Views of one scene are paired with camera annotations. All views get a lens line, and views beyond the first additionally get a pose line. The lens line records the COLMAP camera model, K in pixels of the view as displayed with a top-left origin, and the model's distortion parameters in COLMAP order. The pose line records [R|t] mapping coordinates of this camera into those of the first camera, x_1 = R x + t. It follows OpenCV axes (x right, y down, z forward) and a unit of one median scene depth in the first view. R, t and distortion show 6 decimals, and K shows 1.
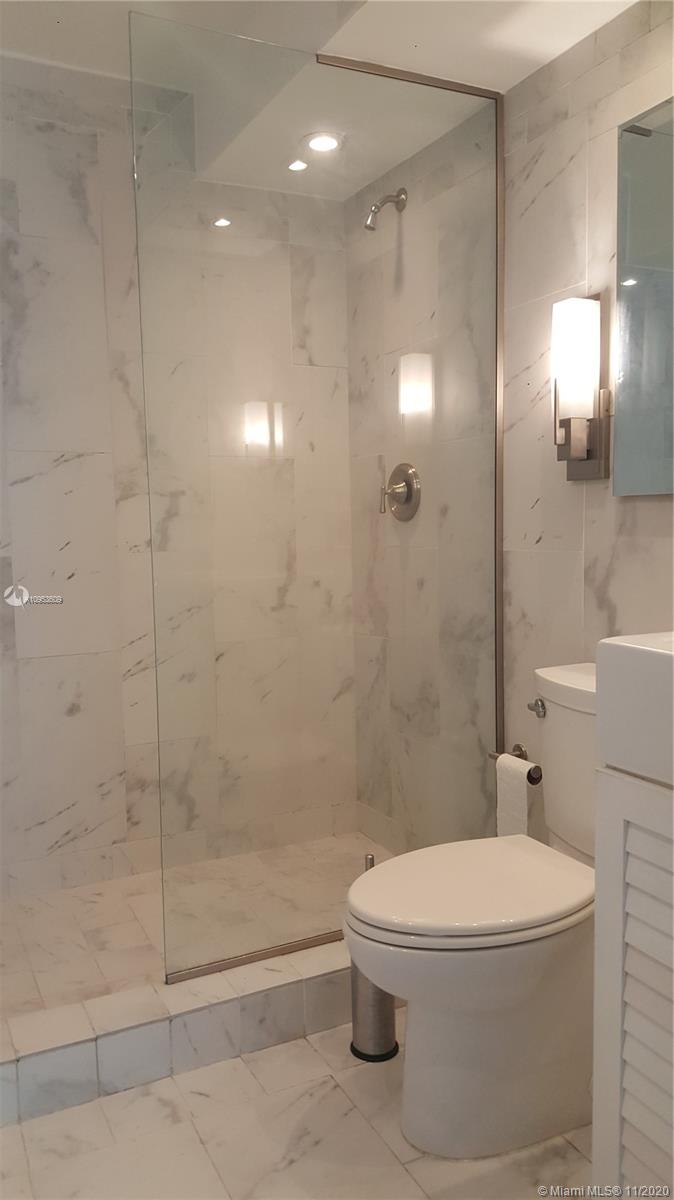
lens RADIAL K [[886.8, 0, 329.5], [0, 886.8, 597.5], [0, 0, 1]] dist [0.093735, -0.156476]
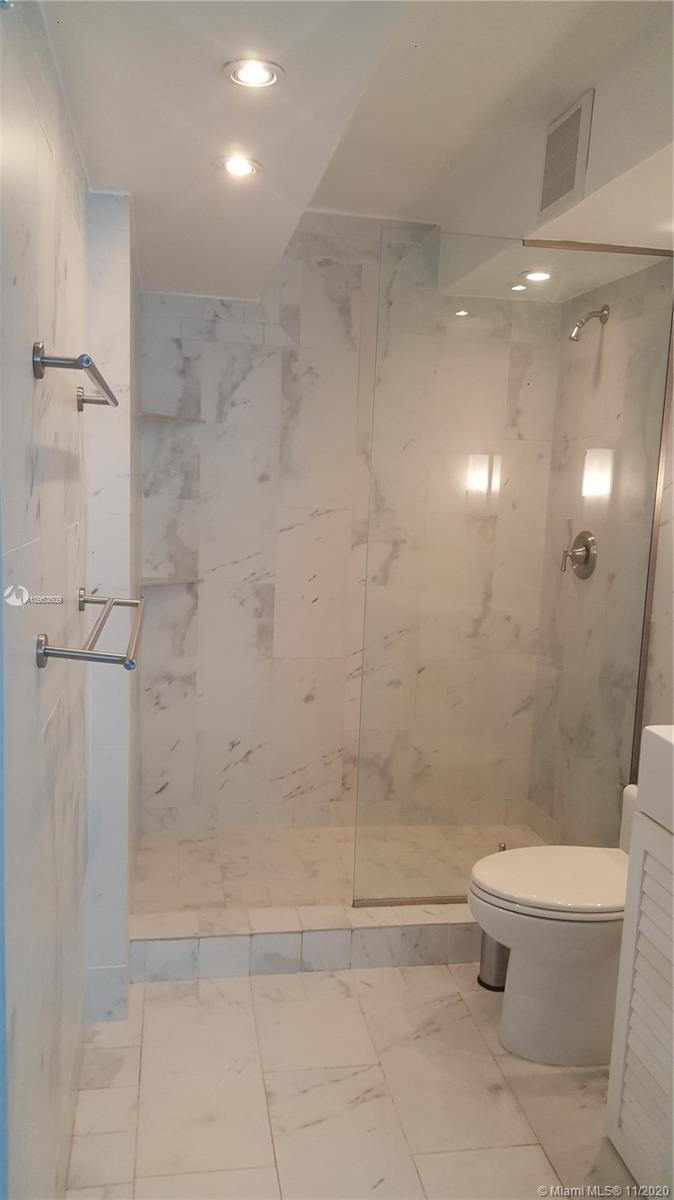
lens RADIAL K [[886.8, 0, 320.6], [0, 886.8, 608.8], [0, 0, 1]] dist [0.093735, -0.156476]
pose [[0.954961, 0.096073, -0.280750, 0.094733], [-0.081136, 0.994622, 0.064378, -0.099936], [0.285425, -0.038699, 0.957620, -0.277456]]
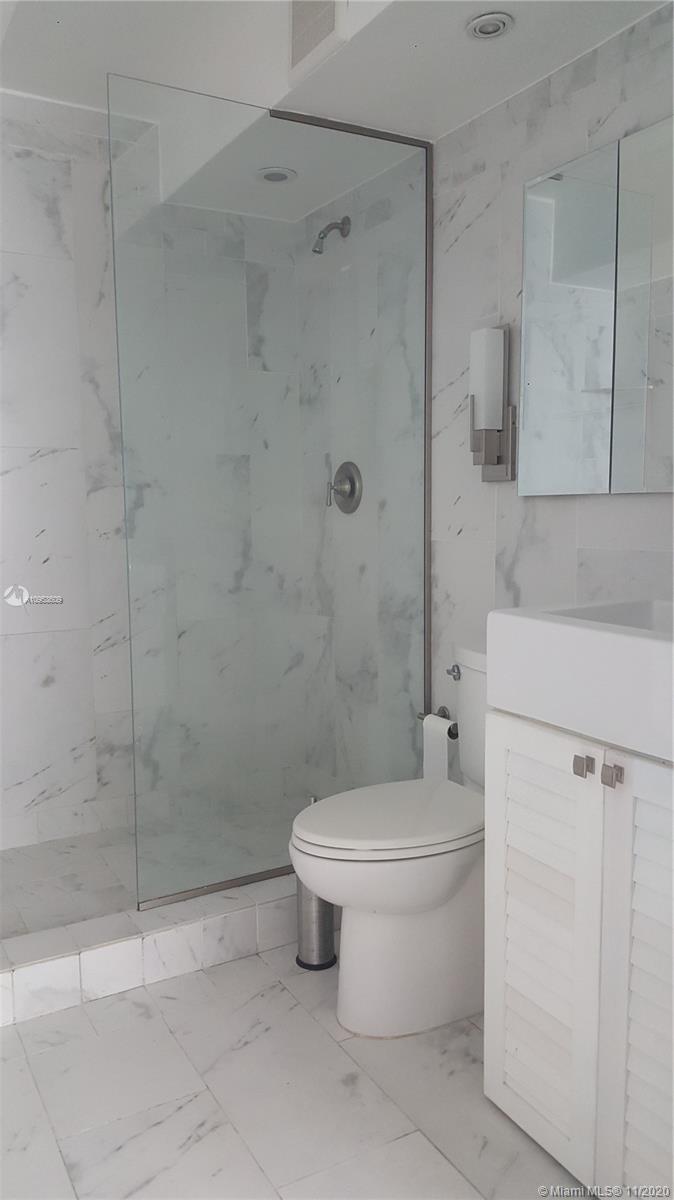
lens RADIAL K [[886.8, 0, 333.8], [0, 886.8, 597.7], [0, 0, 1]] dist [0.093735, -0.156476]
pose [[0.998409, 0.002833, 0.056309, 0.003594], [-0.003659, 0.999887, 0.014584, 0.004969], [-0.056261, -0.014767, 0.998307, -0.129990]]
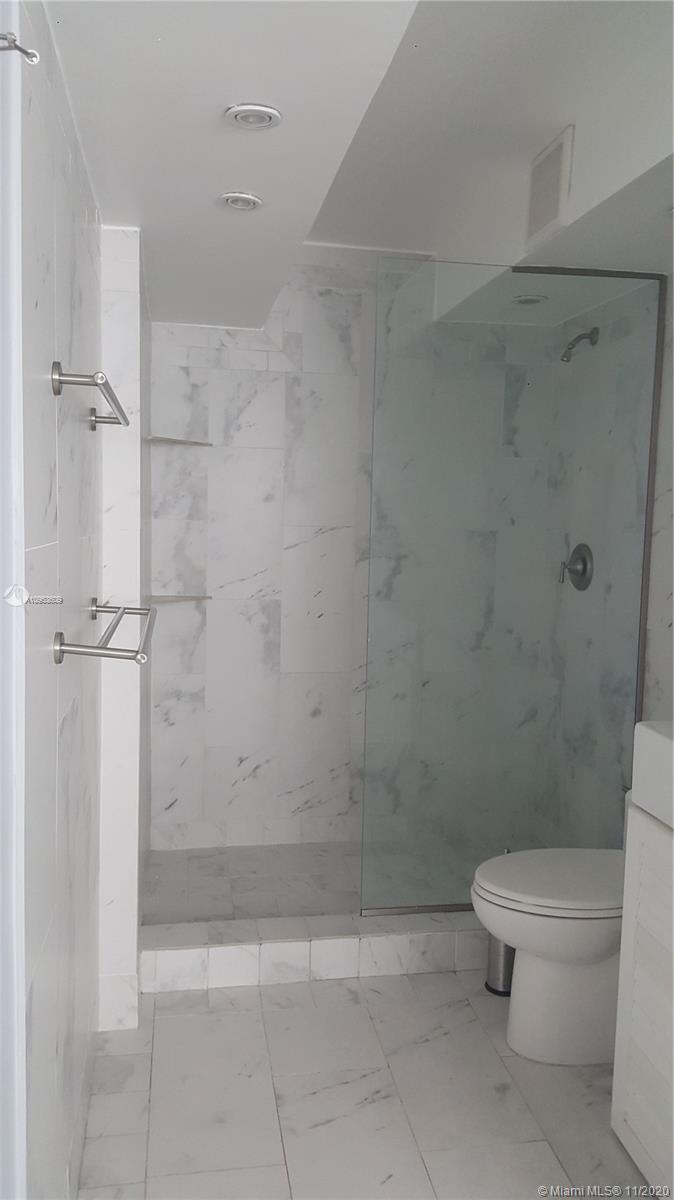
lens RADIAL K [[886.8, 0, 326.0], [0, 886.8, 589.5], [0, 0, 1]] dist [0.093735, -0.156476]
pose [[0.954989, 0.068283, -0.288675, 0.110912], [-0.068215, 0.997617, 0.010307, -0.080100], [0.288691, 0.009849, 0.957372, -0.307676]]
